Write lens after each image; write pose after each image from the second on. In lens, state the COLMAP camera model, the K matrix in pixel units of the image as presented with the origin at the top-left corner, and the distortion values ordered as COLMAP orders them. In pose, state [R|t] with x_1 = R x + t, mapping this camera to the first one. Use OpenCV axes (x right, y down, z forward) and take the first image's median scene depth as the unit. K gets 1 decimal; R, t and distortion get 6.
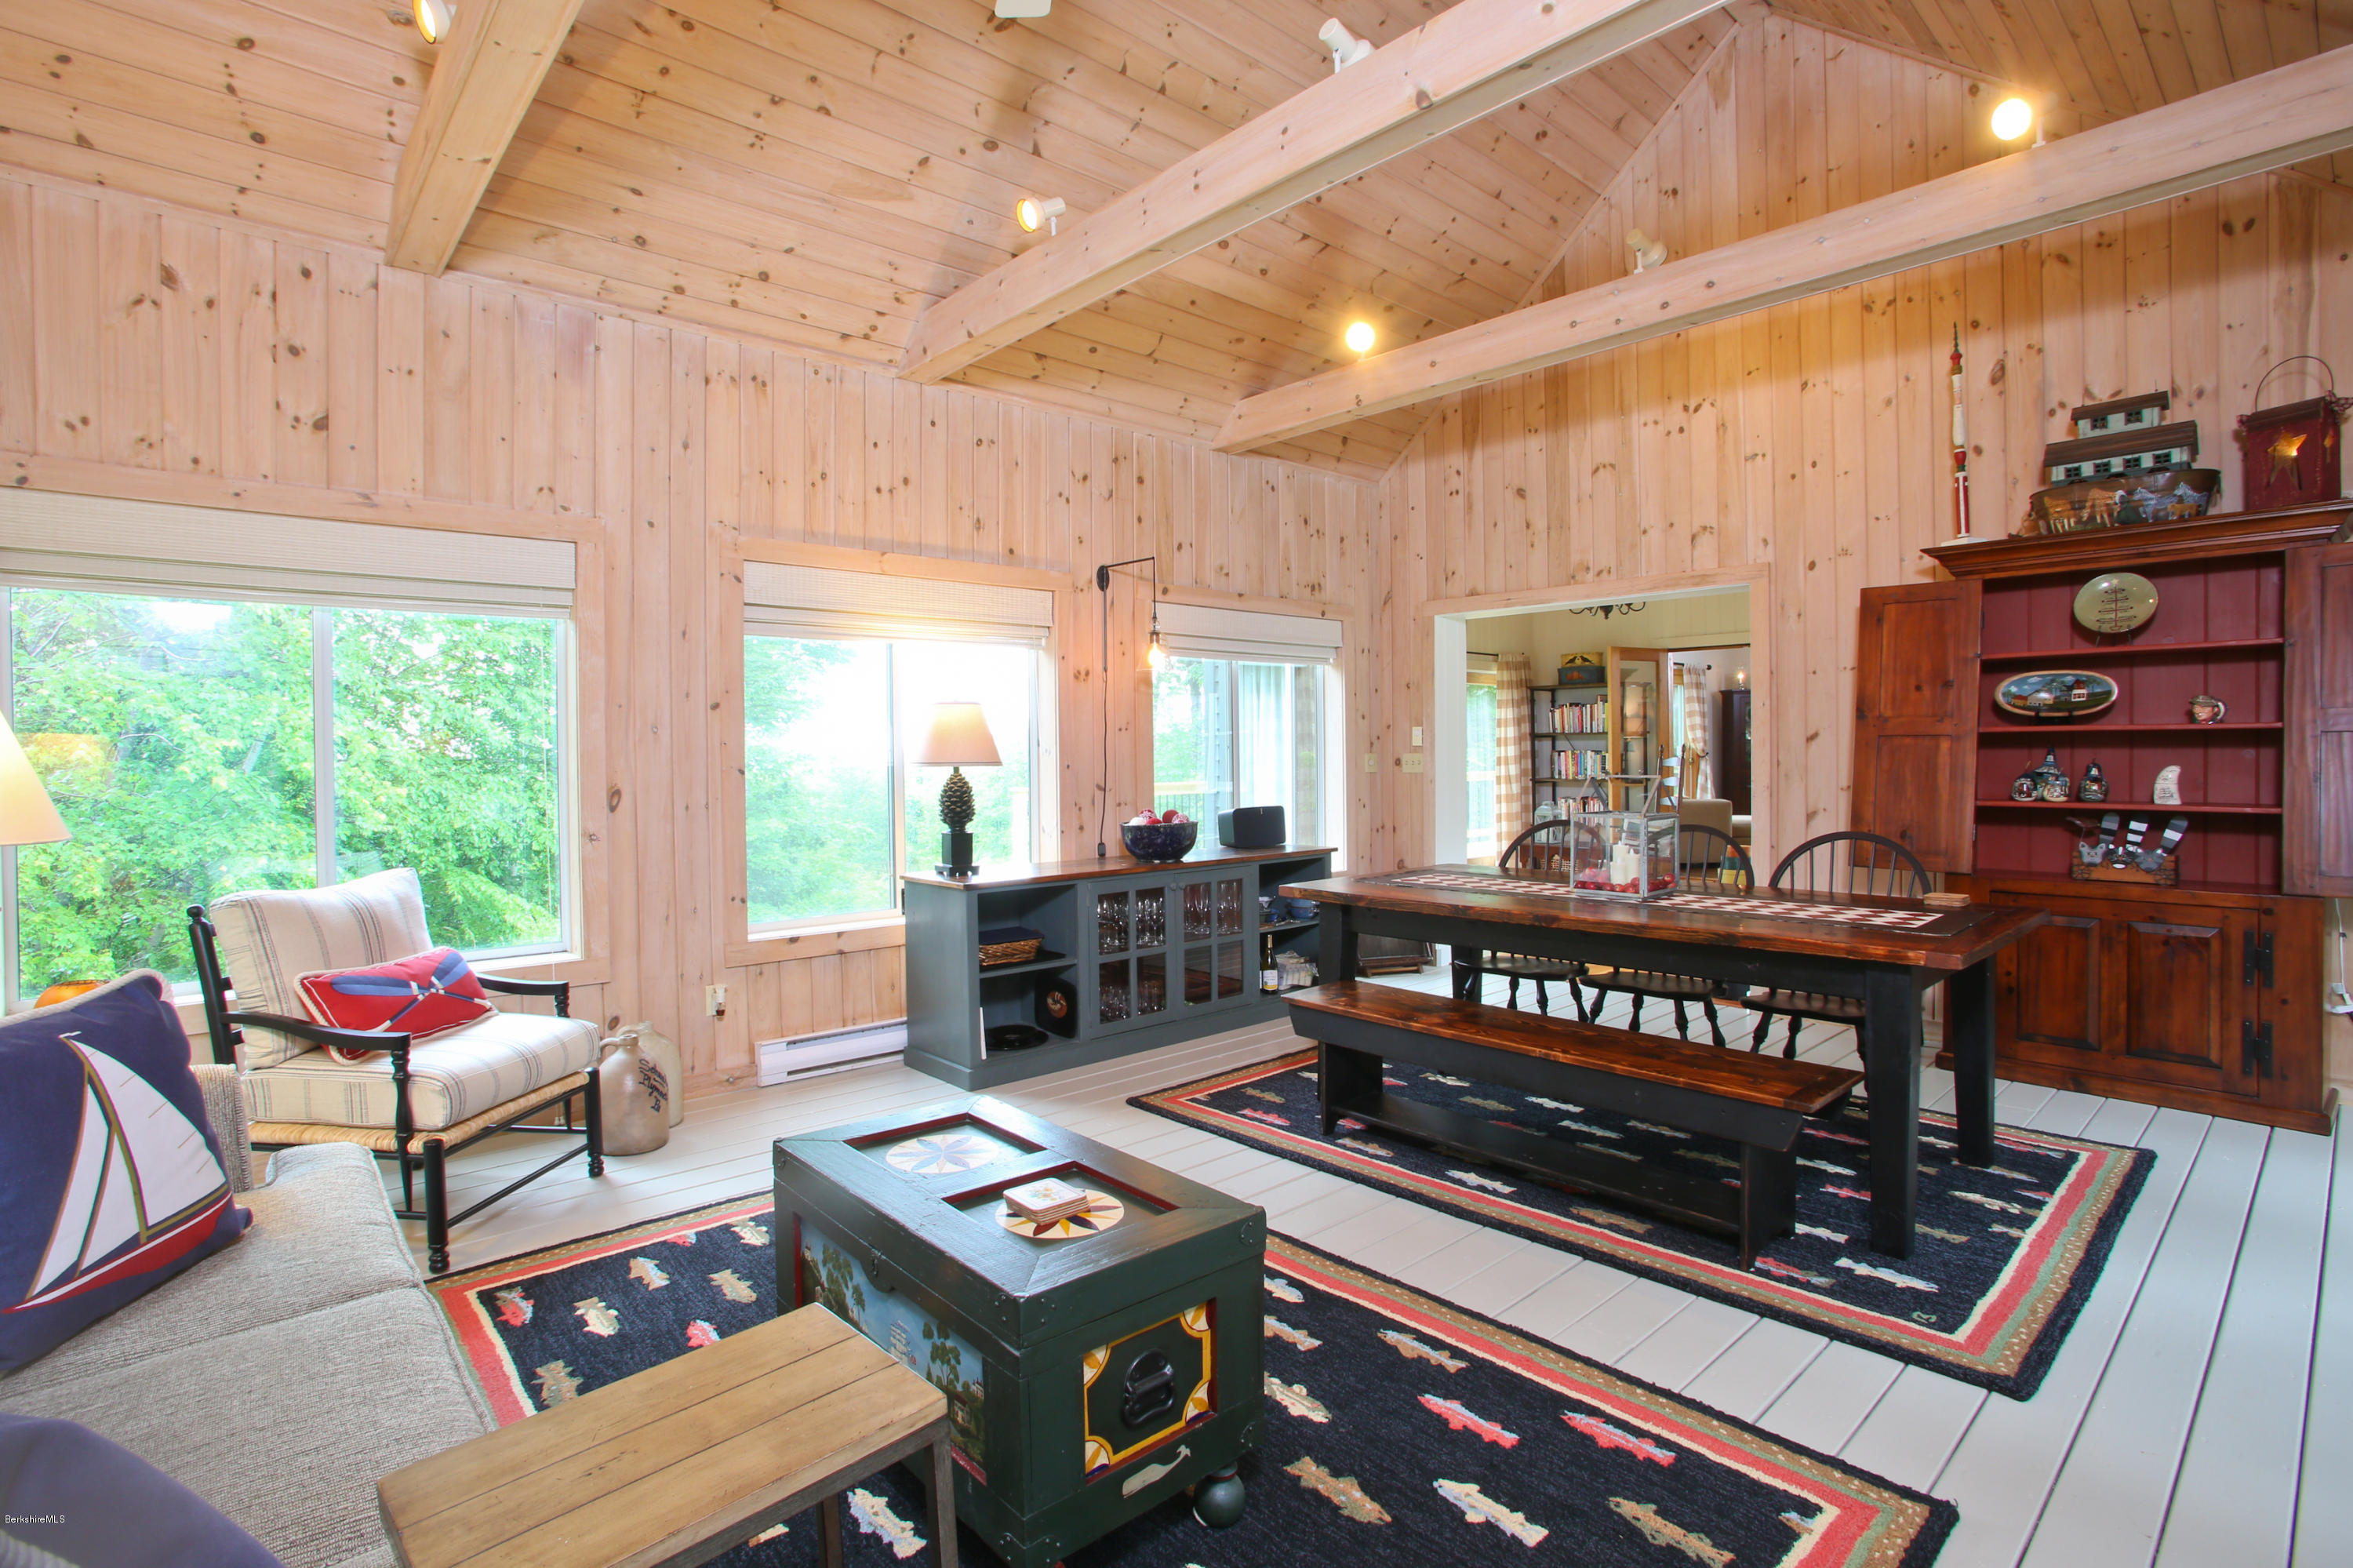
lens RADIAL K [[1131.9, 0, 1171.4], [0, 1131.9, 767.4], [0, 0, 1]] dist [-0.087514, 0.039101]
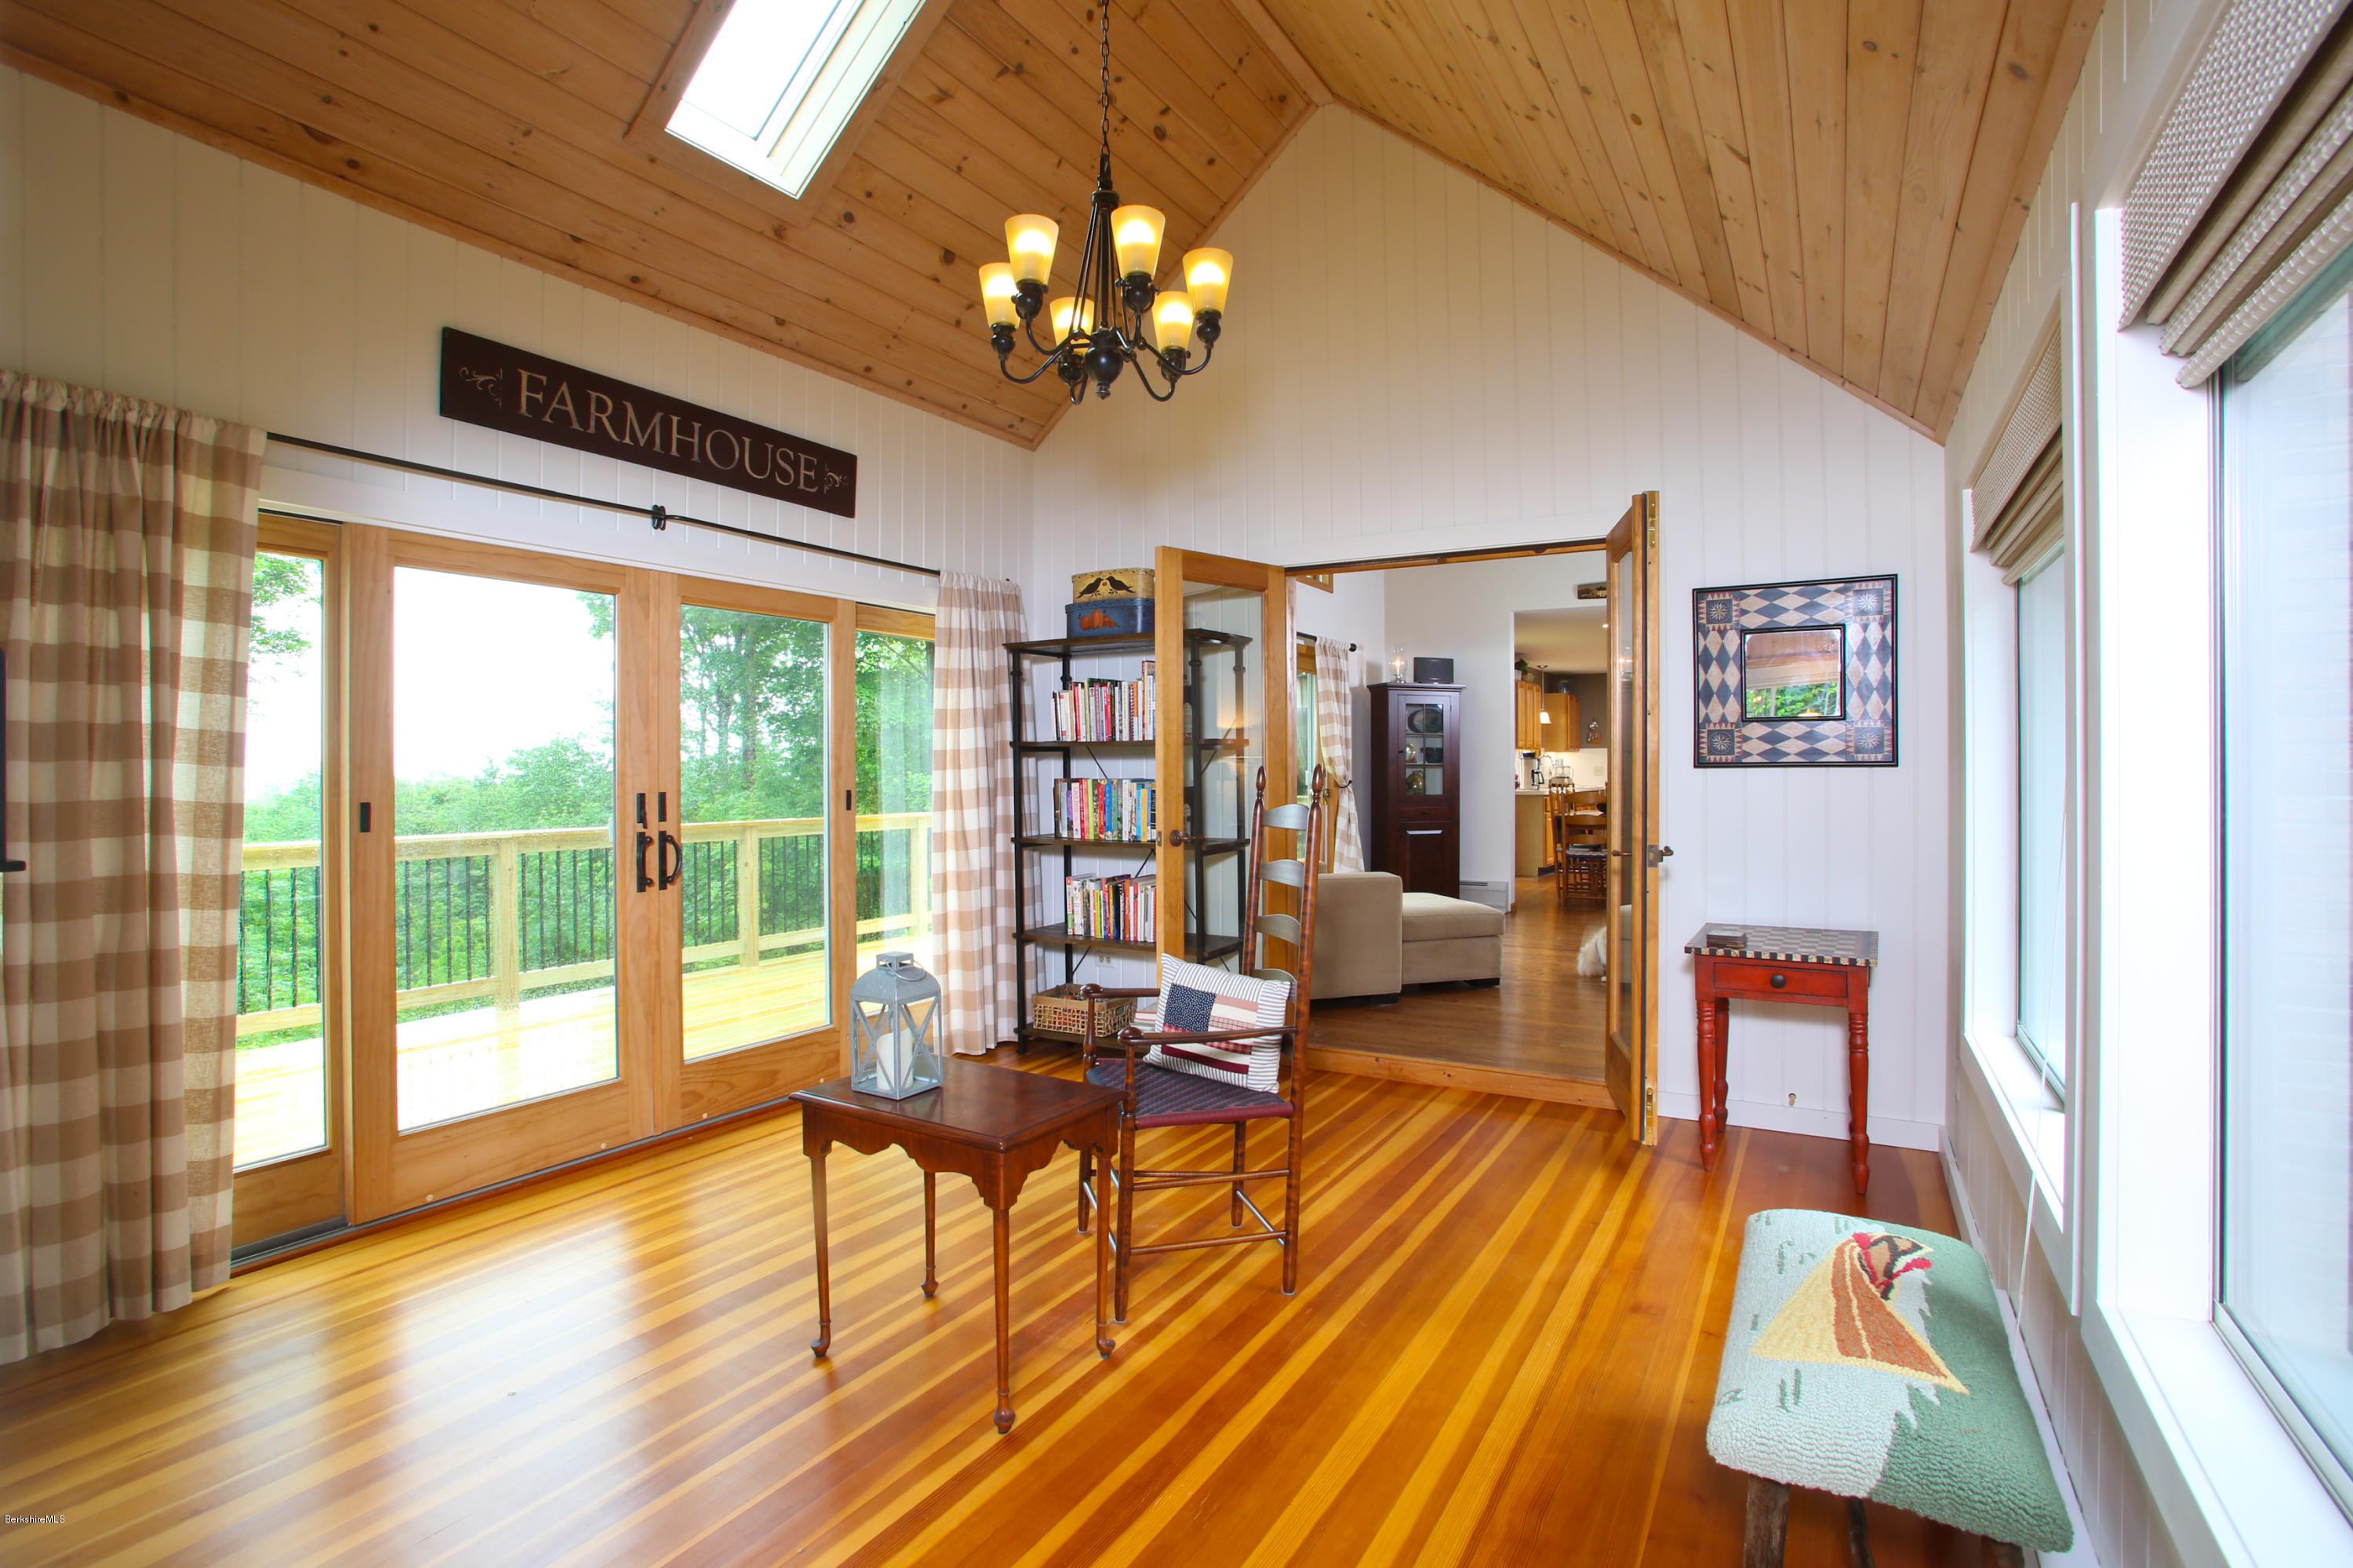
lens RADIAL K [[1131.9, 0, 1171.4], [0, 1131.9, 767.4], [0, 0, 1]] dist [-0.087514, 0.039101]
pose [[0.953440, 0.007756, 0.301483, 0.240704], [-0.003774, 0.999898, -0.013788, -0.013482], [-0.301559, 0.012008, 0.953372, 0.525257]]
